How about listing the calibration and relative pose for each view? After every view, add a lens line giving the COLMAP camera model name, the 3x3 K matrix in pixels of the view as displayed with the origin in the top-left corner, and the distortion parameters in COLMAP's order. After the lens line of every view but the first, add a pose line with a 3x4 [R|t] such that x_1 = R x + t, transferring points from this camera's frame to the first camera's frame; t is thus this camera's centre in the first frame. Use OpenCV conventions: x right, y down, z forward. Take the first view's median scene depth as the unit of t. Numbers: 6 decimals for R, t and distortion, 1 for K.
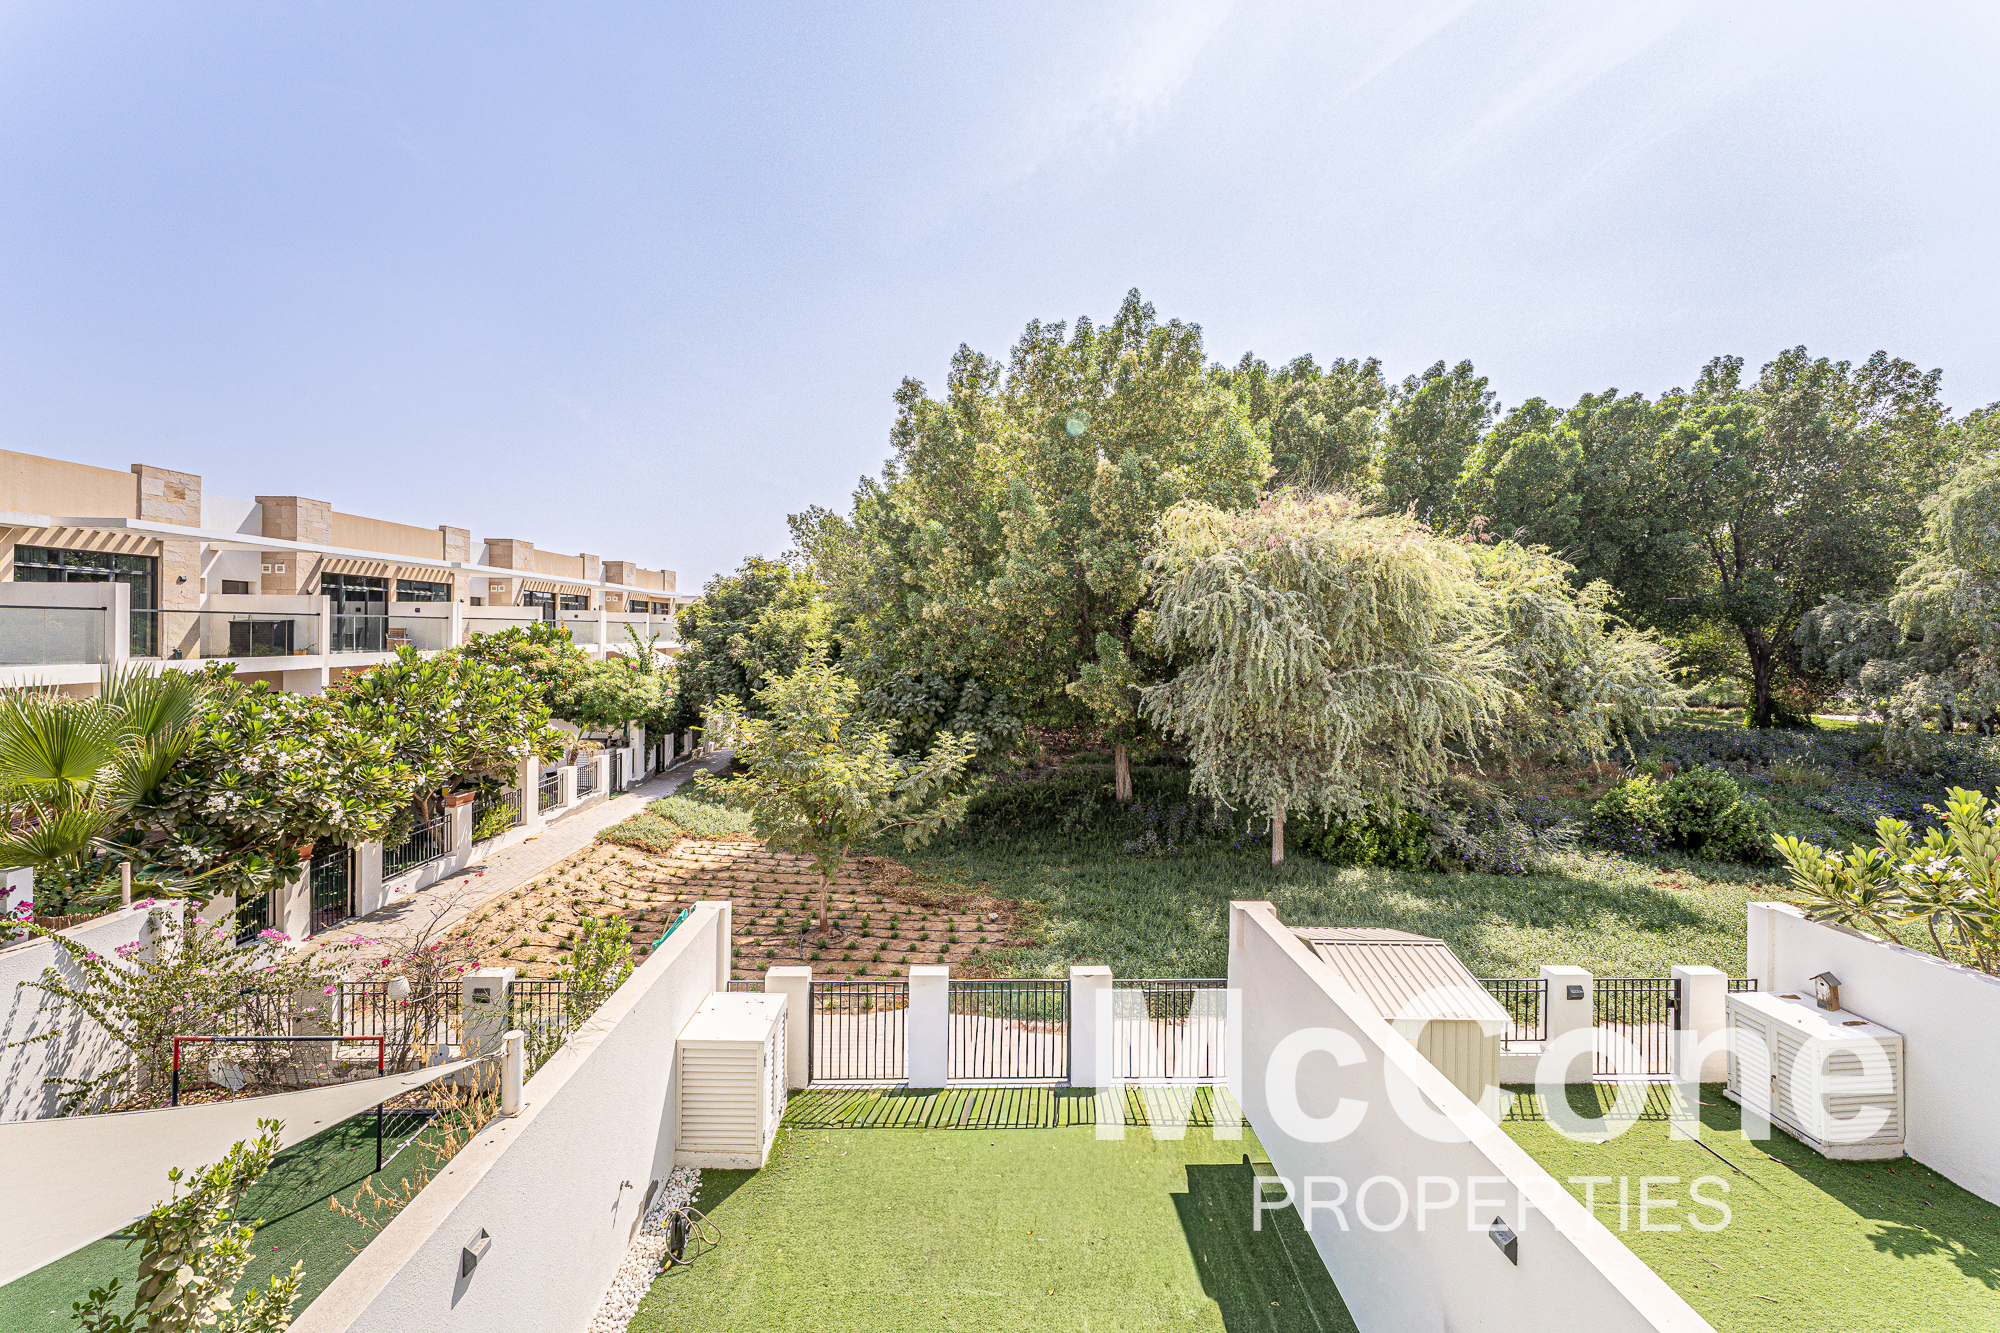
lens RADIAL K [[800.5, 0, 977.0], [0, 800.5, 632.8], [0, 0, 1]] dist [-0.002125, 0.000045]
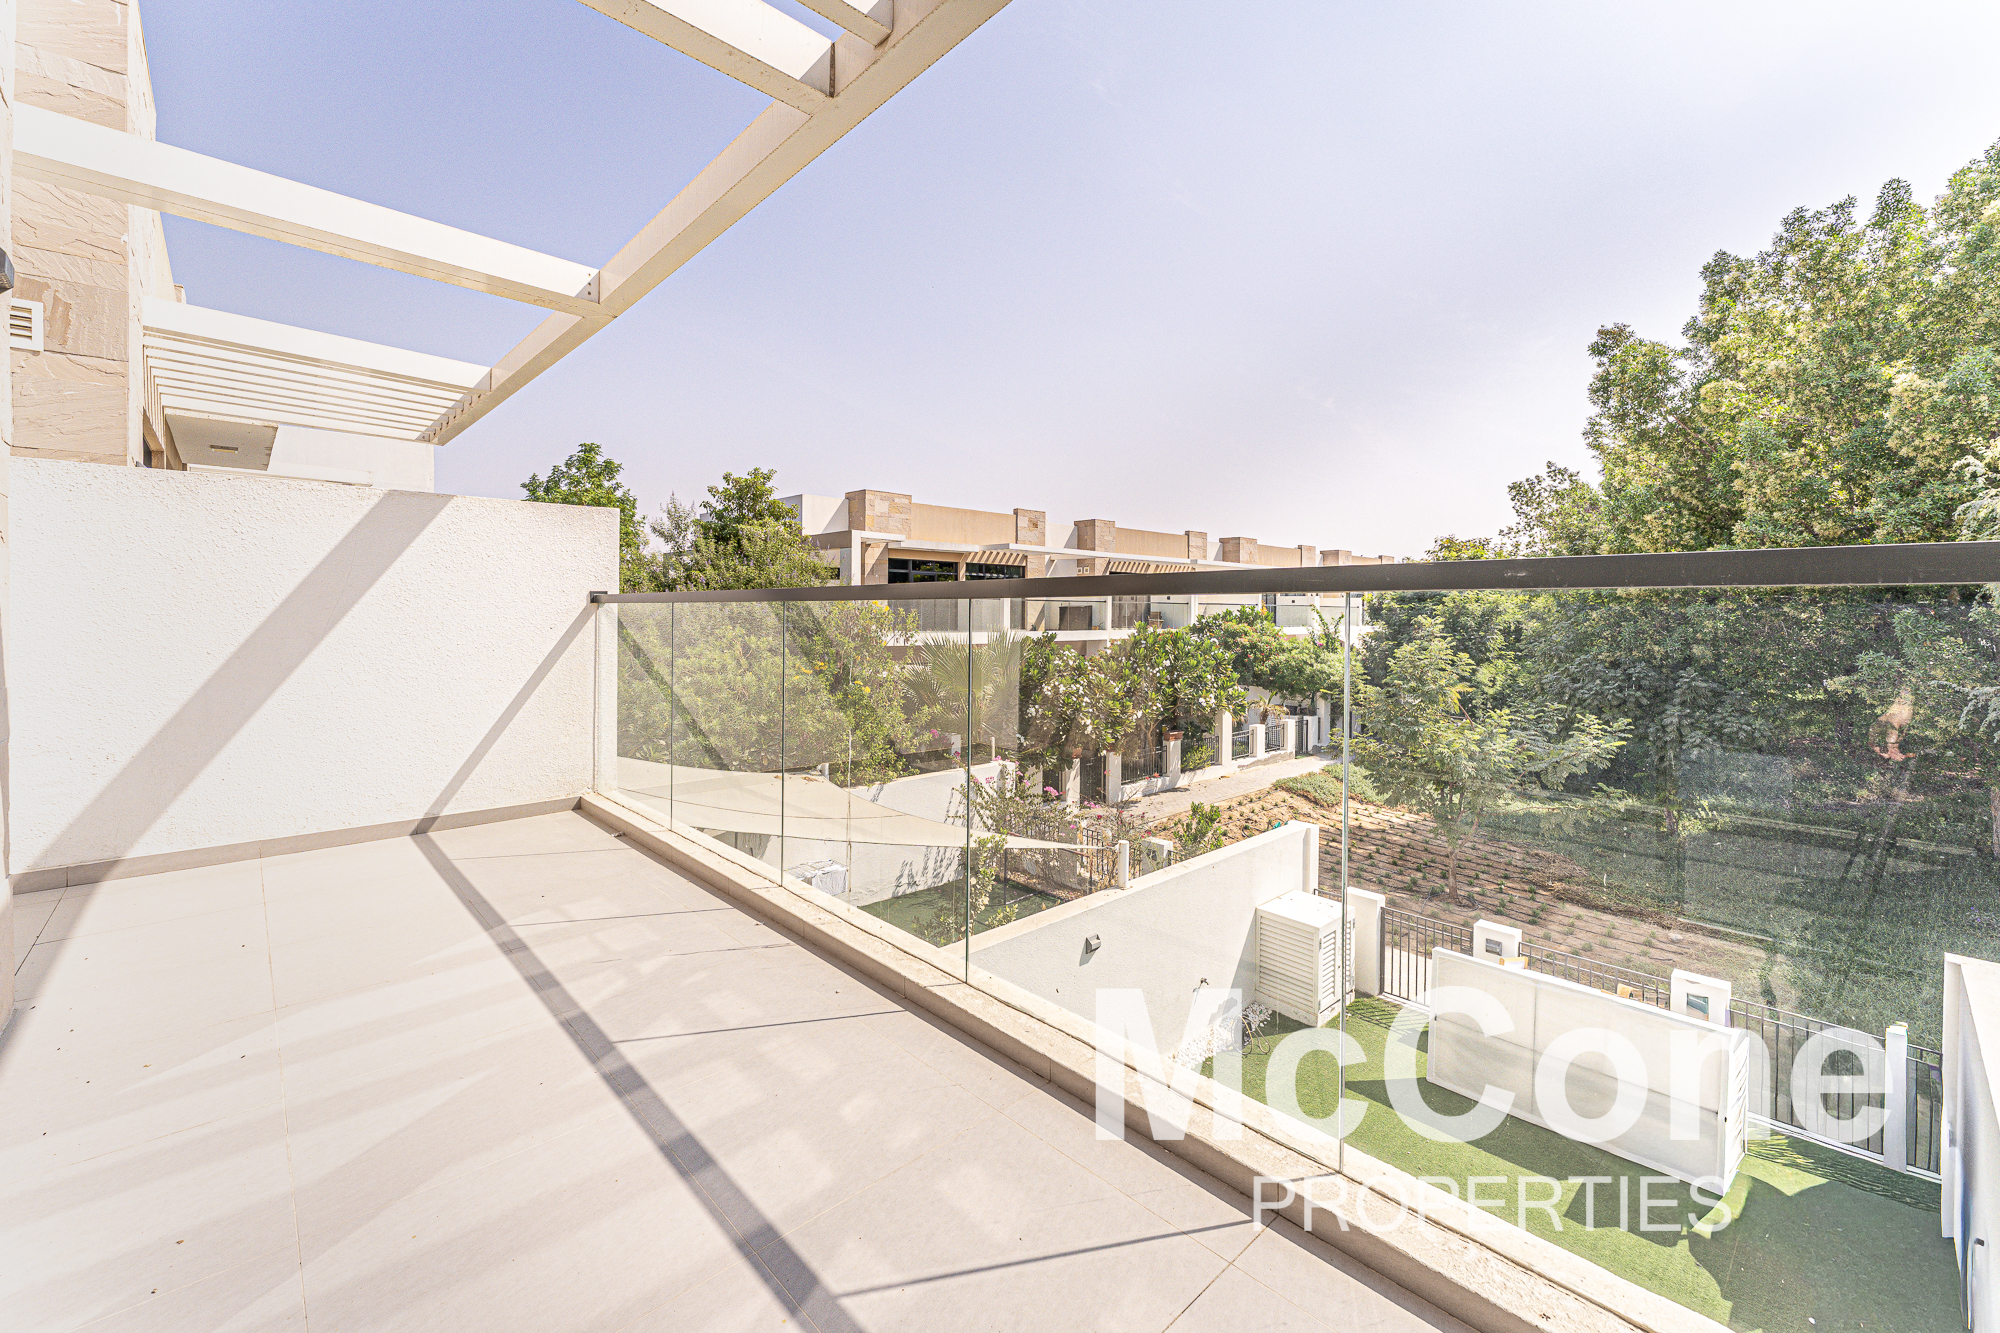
lens RADIAL K [[790.6, 0, 1036.2], [0, 790.6, 613.8], [0, 0, 1]] dist [0.002204, 0.000385]
pose [[0.693980, -0.002459, -0.719990, 0.126913], [-0.001636, 0.999986, -0.004992, 0.007738], [0.719992, 0.004643, 0.693967, -0.075424]]
